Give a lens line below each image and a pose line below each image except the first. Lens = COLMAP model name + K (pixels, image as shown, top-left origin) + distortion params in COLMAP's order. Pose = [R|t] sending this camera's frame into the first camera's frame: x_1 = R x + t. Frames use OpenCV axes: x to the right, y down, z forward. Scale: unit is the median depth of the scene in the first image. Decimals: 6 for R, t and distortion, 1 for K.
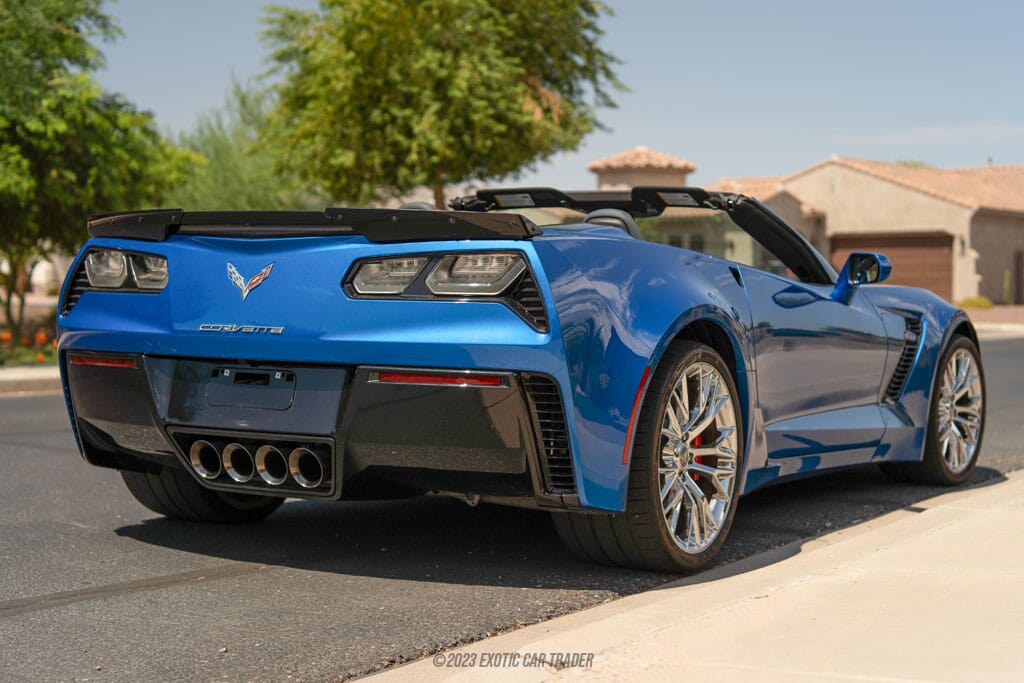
lens RADIAL K [[1803.9, 0, 512.0], [0, 1803.9, 341.5], [0, 0, 1]] dist [-0.034435, -0.046342]
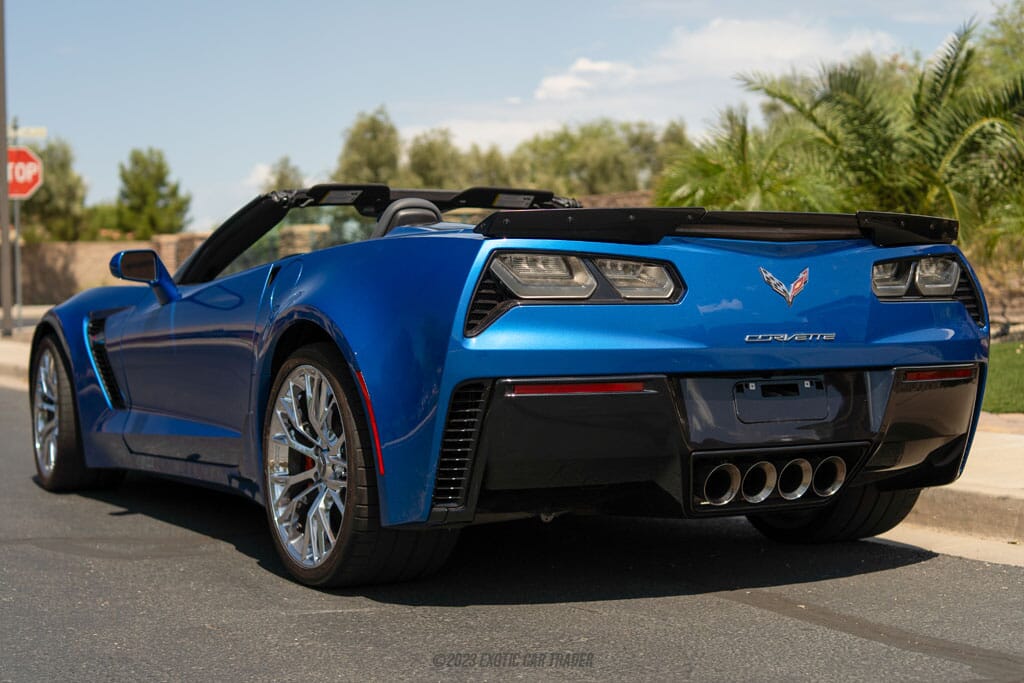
lens RADIAL K [[1803.9, 0, 512.0], [0, 1803.9, 341.5], [0, 0, 1]] dist [-0.034435, -0.046342]
pose [[0.509796, -0.046850, 0.859019, -1.021982], [0.041898, 0.998683, 0.029602, -0.038519], [-0.859275, 0.020901, 0.511087, 0.636950]]
